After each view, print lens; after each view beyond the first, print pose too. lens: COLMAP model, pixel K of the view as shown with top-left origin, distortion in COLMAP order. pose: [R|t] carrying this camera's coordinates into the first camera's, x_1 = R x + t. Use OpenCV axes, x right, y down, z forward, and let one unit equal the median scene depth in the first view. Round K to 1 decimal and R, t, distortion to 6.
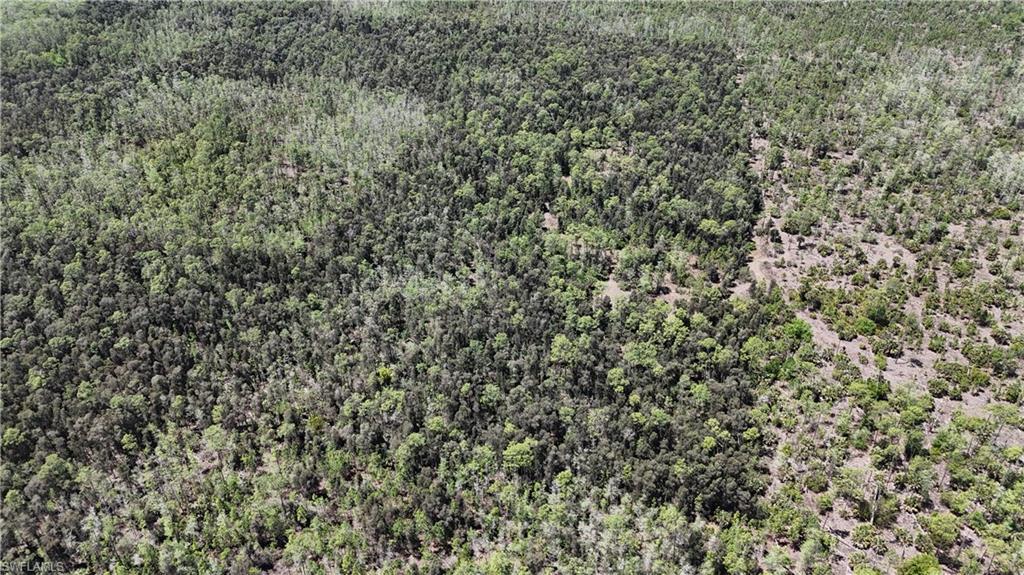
lens RADIAL K [[757.4, 0, 521.1], [0, 757.4, 286.7], [0, 0, 1]] dist [0.071278, -0.072864]
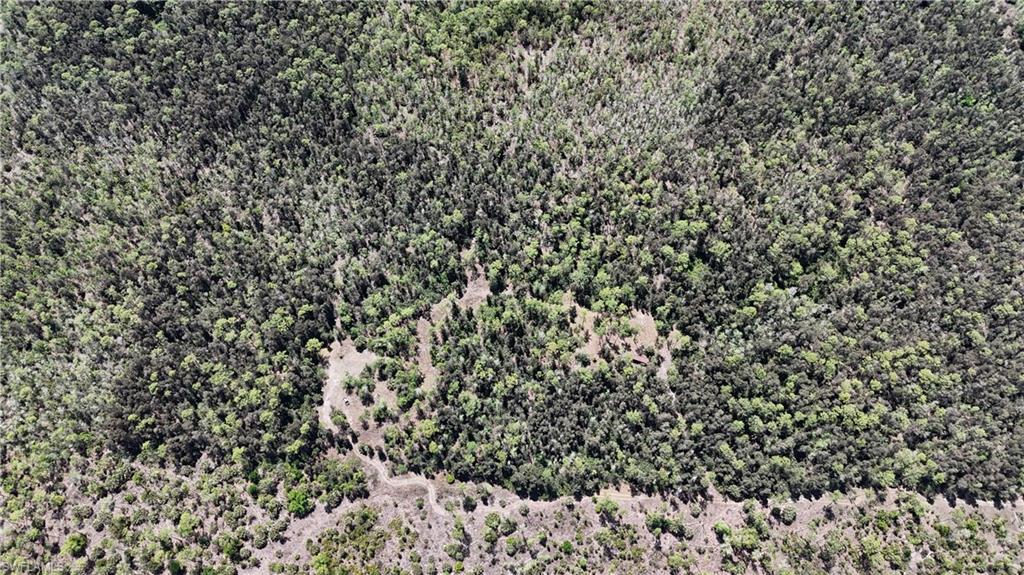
lens RADIAL K [[757.4, 0, 512.3], [0, 757.4, 287.2], [0, 0, 1]] dist [0.071278, -0.072864]
pose [[0.165569, 0.901354, -0.400184, 0.490907], [-0.503935, 0.426133, 0.751306, -0.985181], [0.847724, 0.077273, 0.524778, 0.493275]]
